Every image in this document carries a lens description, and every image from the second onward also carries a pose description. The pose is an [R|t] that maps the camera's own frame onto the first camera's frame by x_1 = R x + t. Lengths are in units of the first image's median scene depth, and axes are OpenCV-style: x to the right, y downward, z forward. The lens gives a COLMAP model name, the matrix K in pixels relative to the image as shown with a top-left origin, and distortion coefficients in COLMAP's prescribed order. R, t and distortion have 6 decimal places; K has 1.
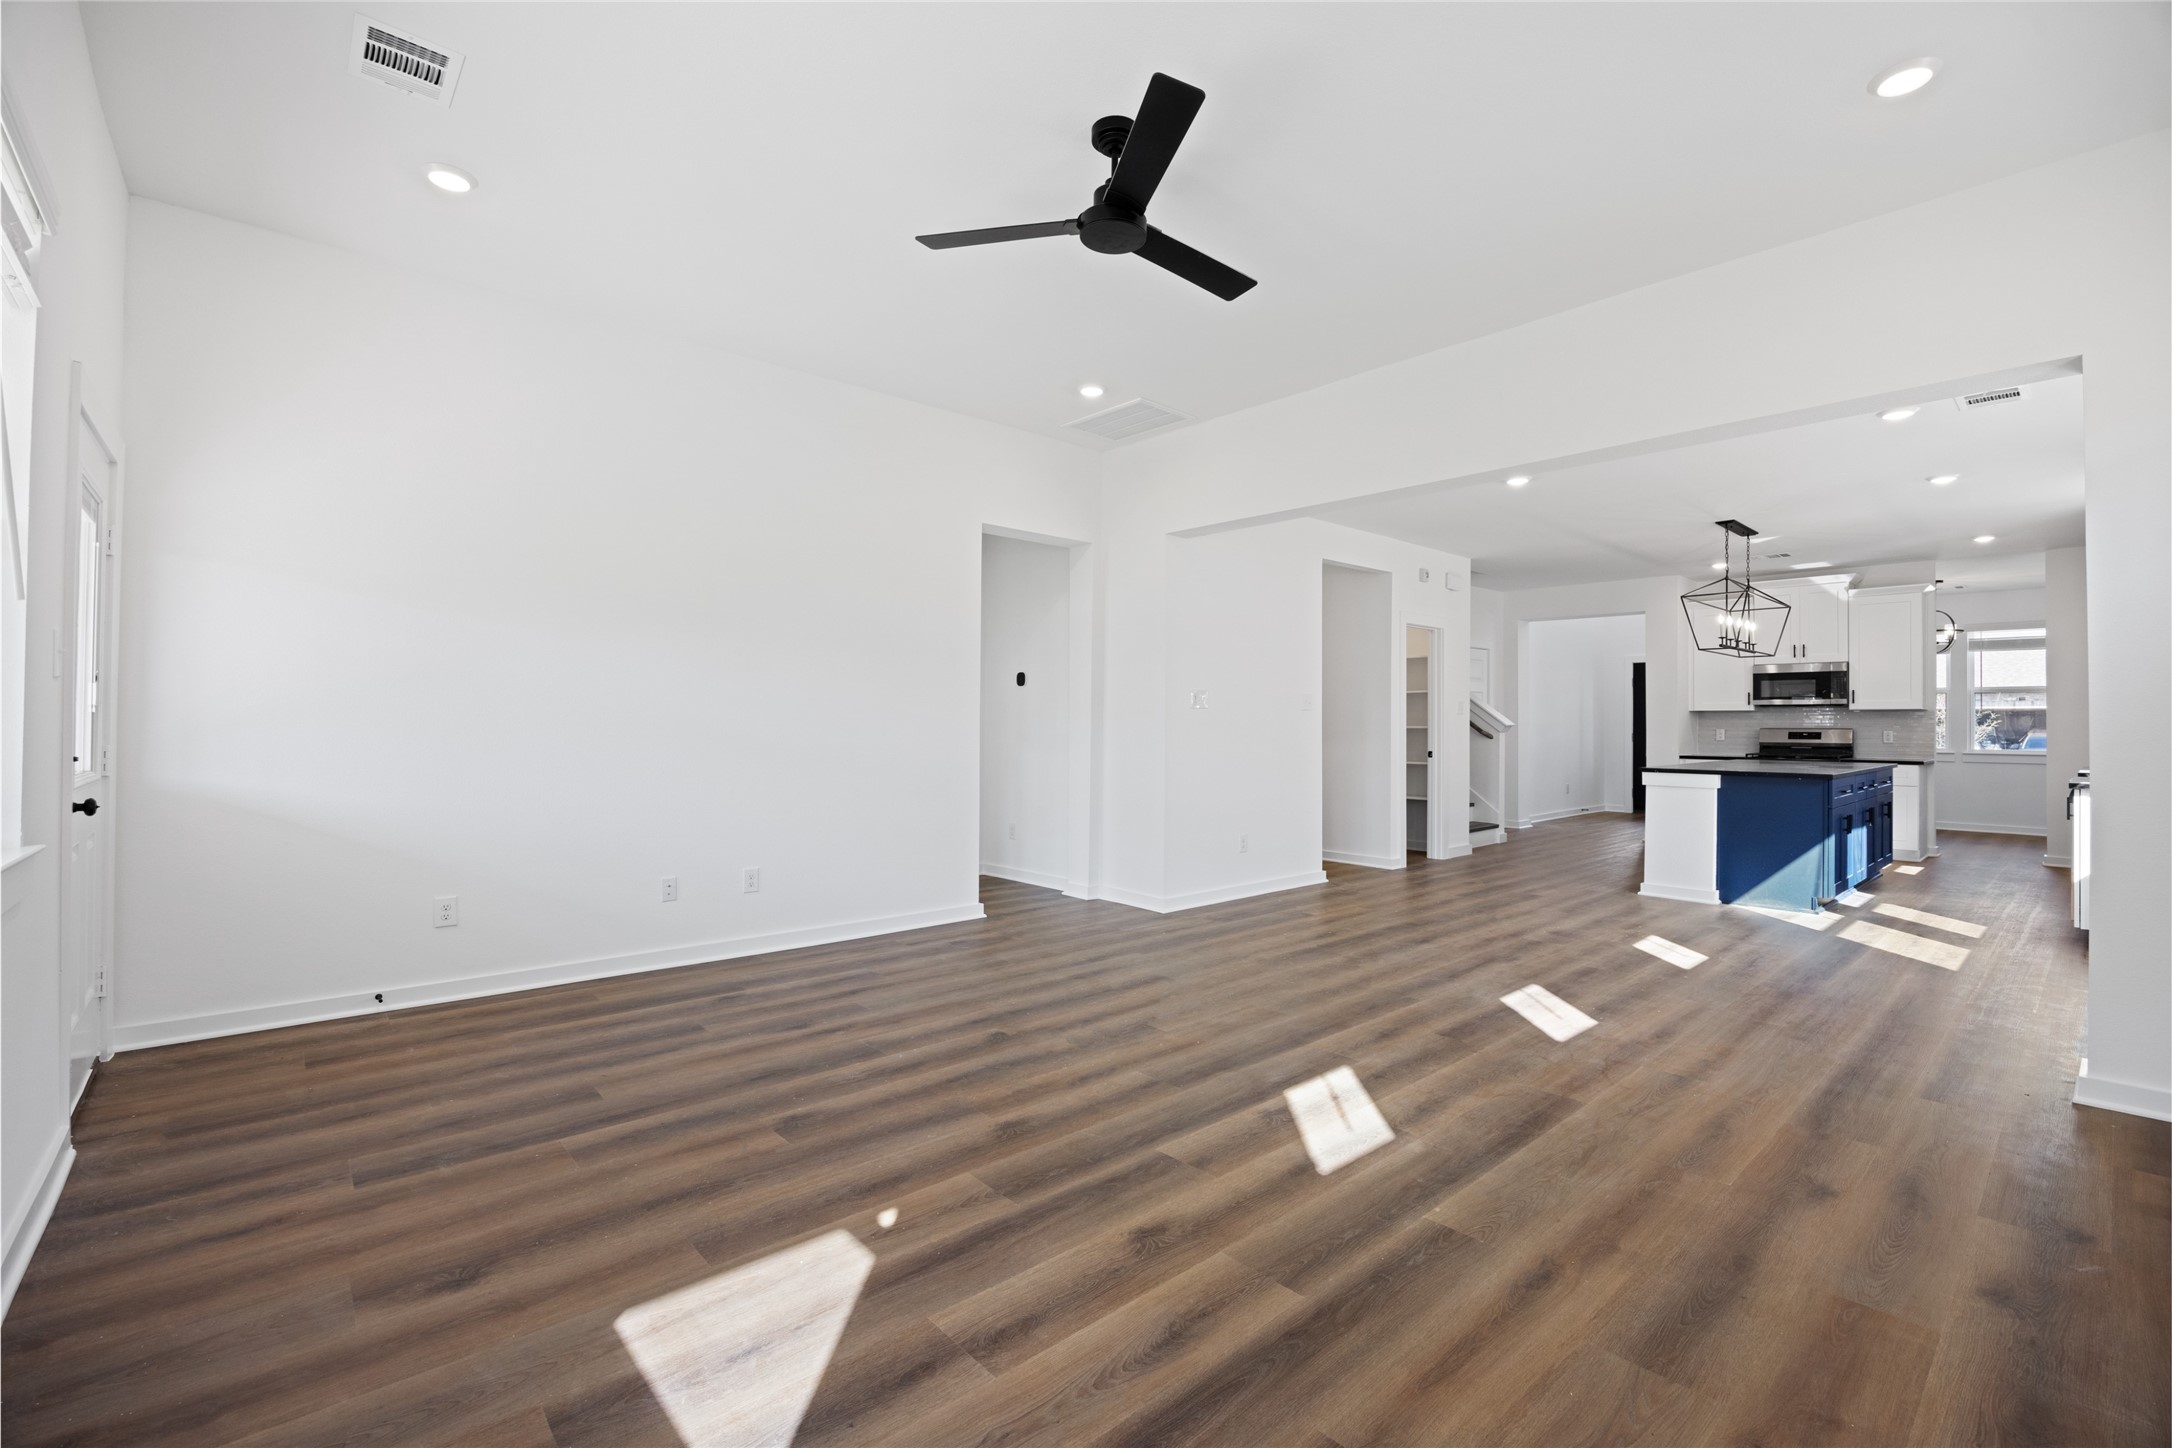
lens RADIAL K [[941.9, 0, 1084.0], [0, 941.9, 719.7], [0, 0, 1]] dist [0.000202, 0.000025]
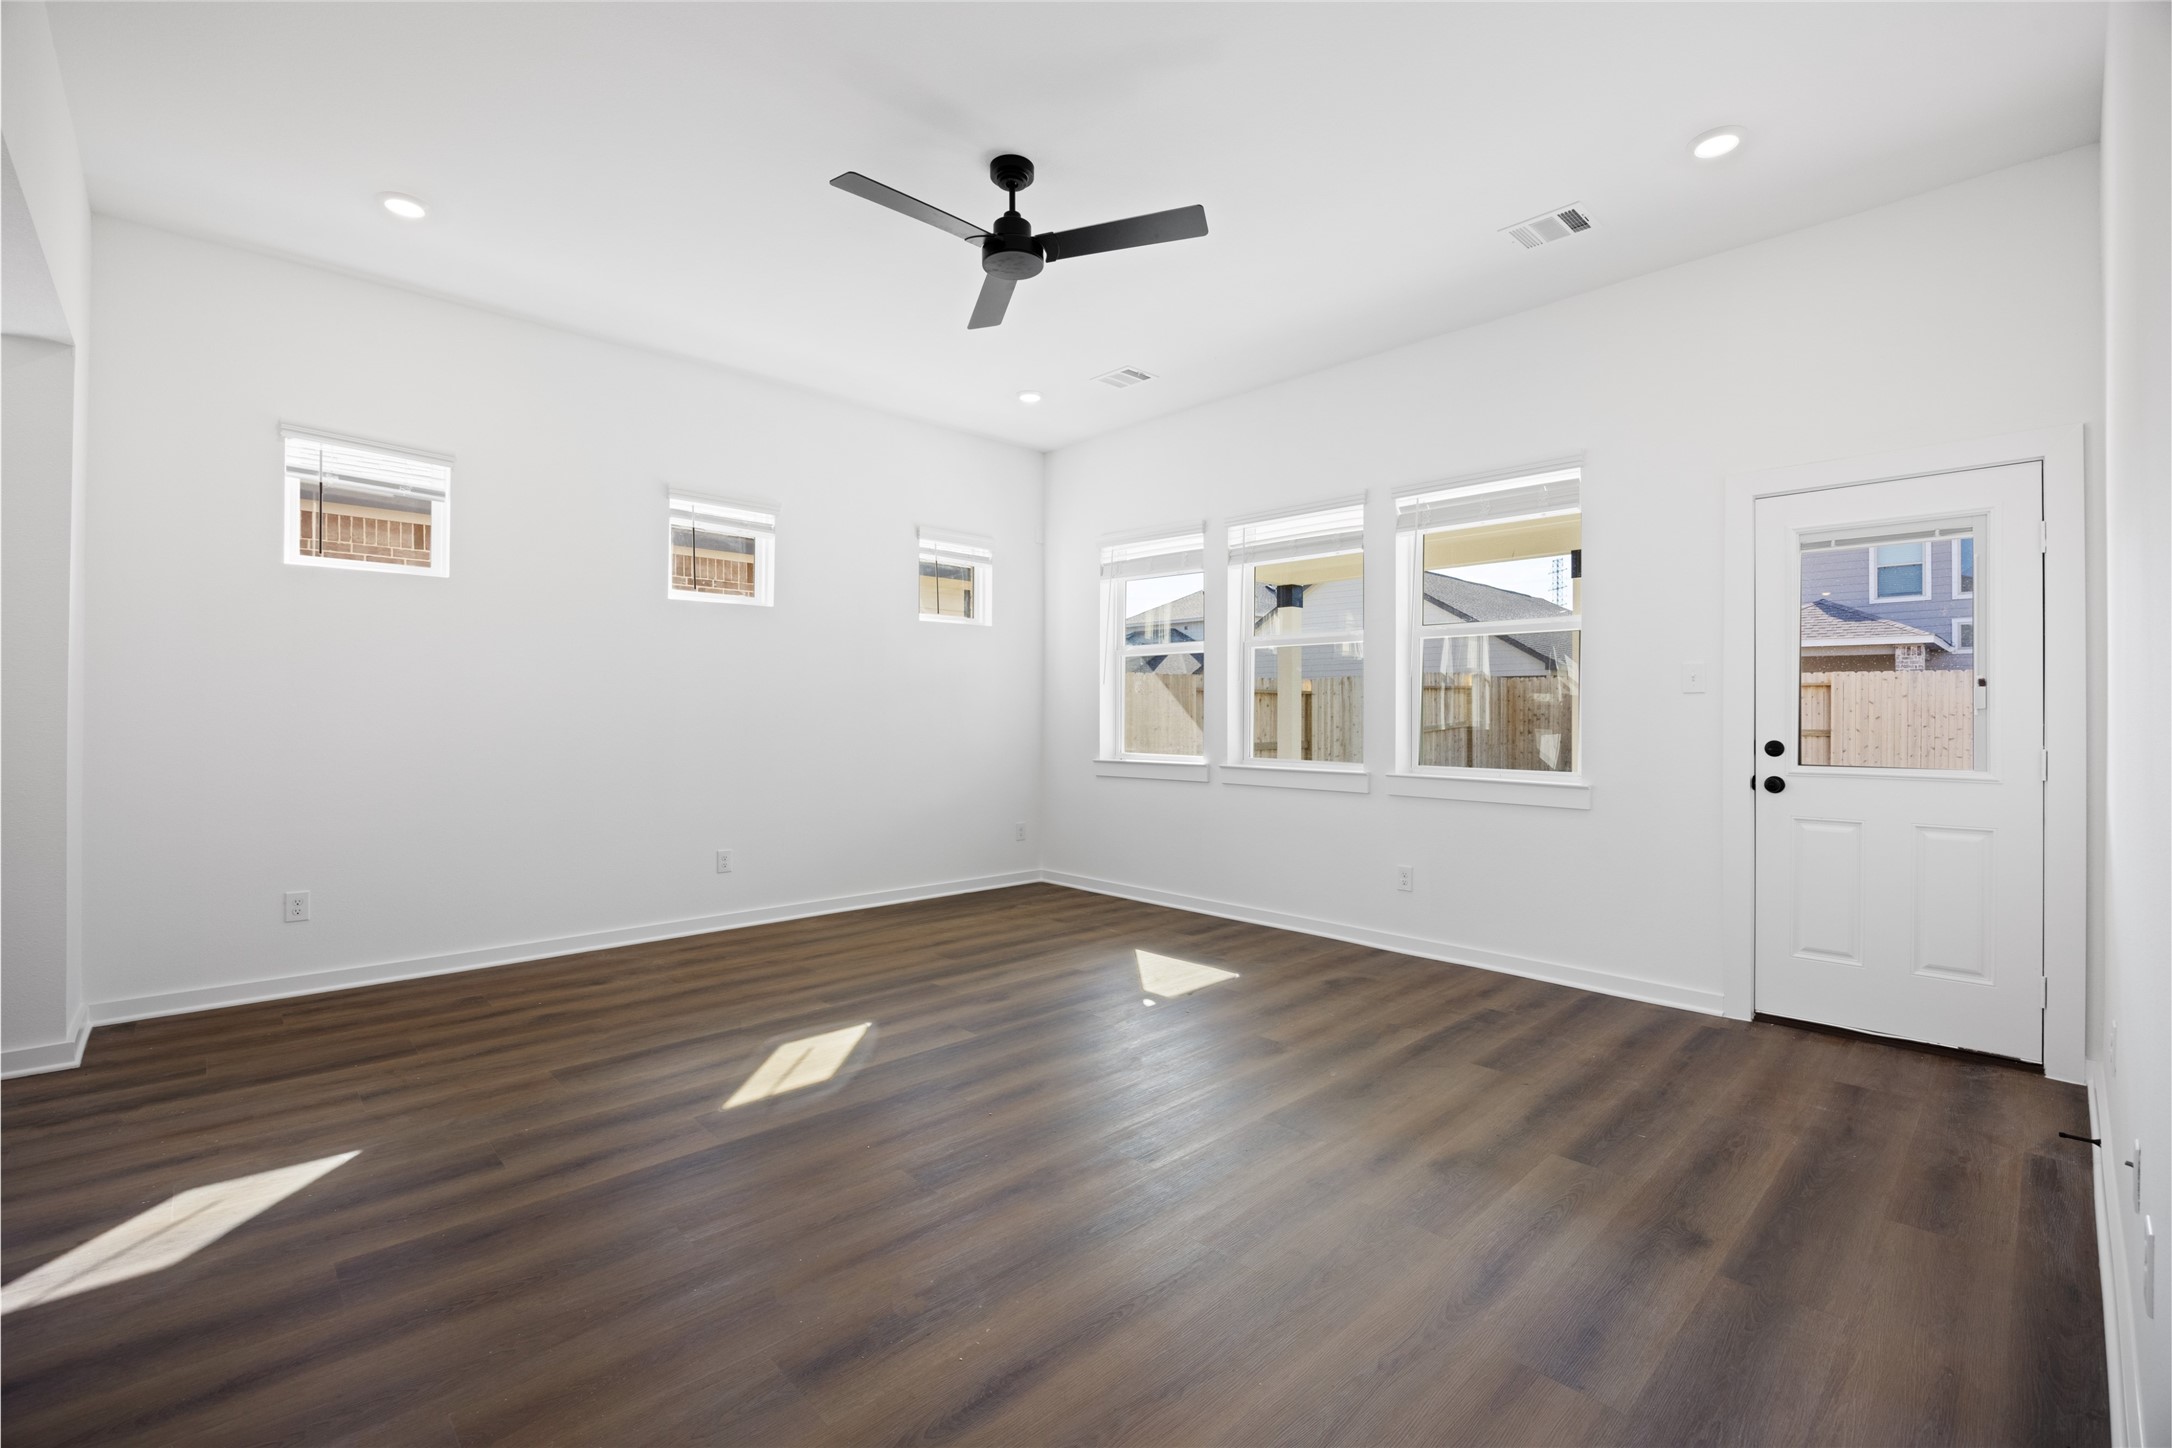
lens RADIAL K [[941.9, 0, 1087.9], [0, 941.9, 716.0], [0, 0, 1]] dist [0.000202, 0.000025]
pose [[-0.999242, -0.010916, -0.037377, -0.024028], [-0.010881, 0.999940, -0.001149, 0.006597], [0.037388, -0.000741, -0.999301, 2.293571]]
